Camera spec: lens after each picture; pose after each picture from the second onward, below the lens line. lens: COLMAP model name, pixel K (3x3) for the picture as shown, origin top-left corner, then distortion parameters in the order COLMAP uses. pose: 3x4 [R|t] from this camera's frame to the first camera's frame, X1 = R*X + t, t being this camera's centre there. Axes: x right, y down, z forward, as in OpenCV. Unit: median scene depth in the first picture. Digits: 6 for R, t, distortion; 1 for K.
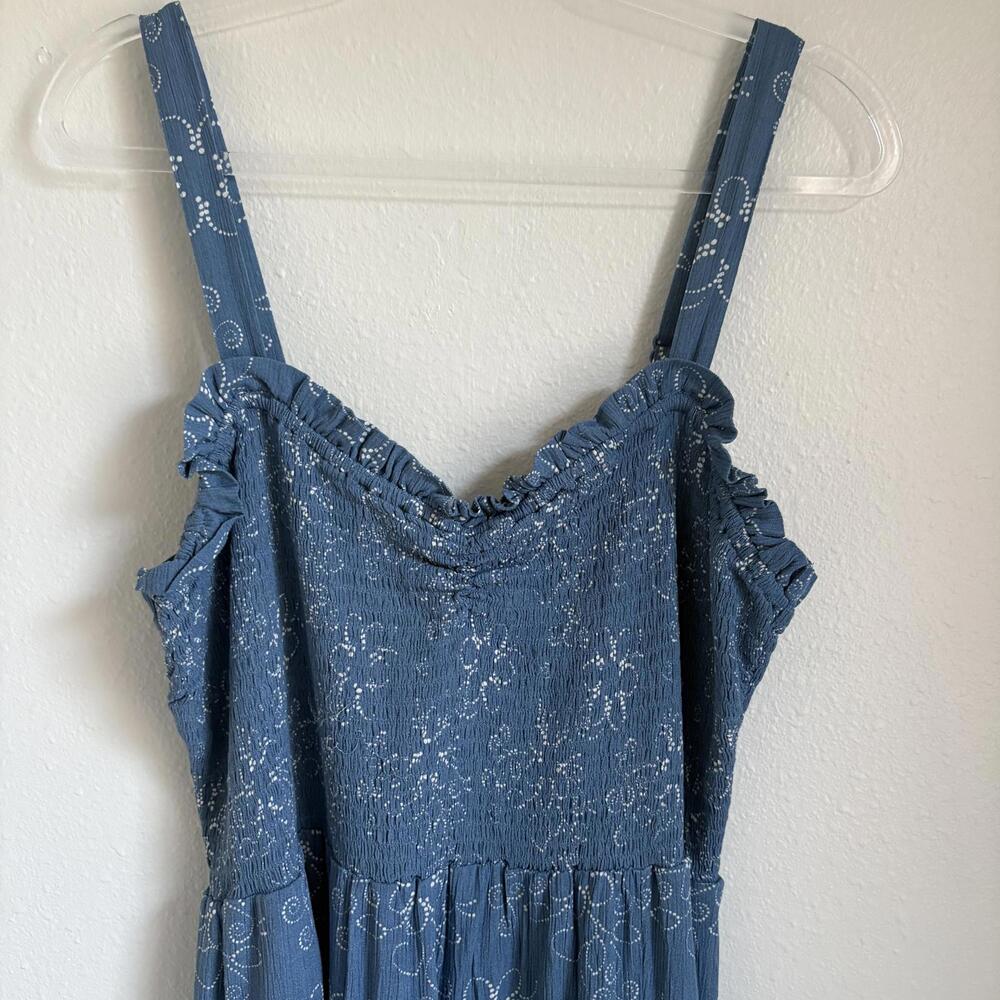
lens RADIAL K [[973.0, 0, 500.0], [0, 973.0, 500.0], [0, 0, 1]] dist [0.123251, -0.461549]
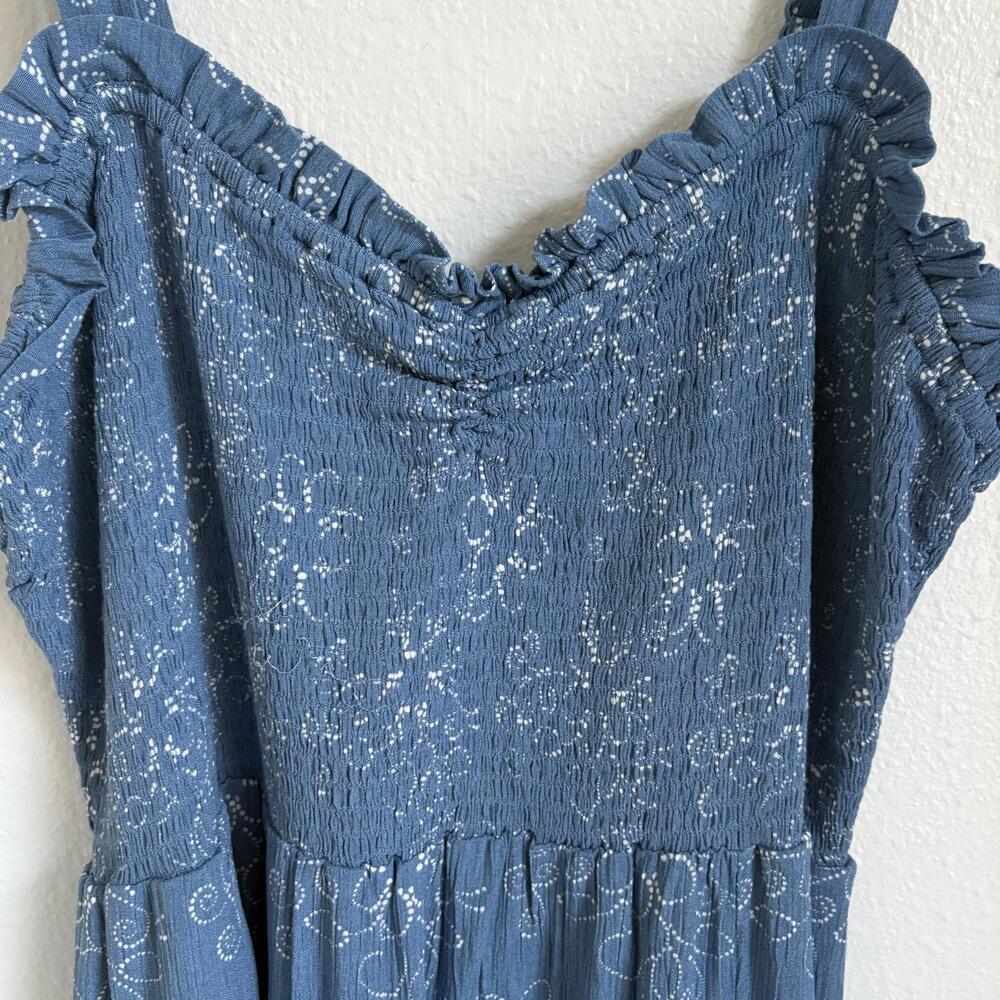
lens RADIAL K [[984.1, 0, 500.0], [0, 984.1, 500.0], [0, 0, 1]] dist [0.071499, -0.300430]
pose [[0.999679, 0.010100, -0.023255, -0.001909], [-0.007518, 0.994061, 0.108561, 0.075185], [0.024213, -0.108351, 0.993818, 0.371694]]
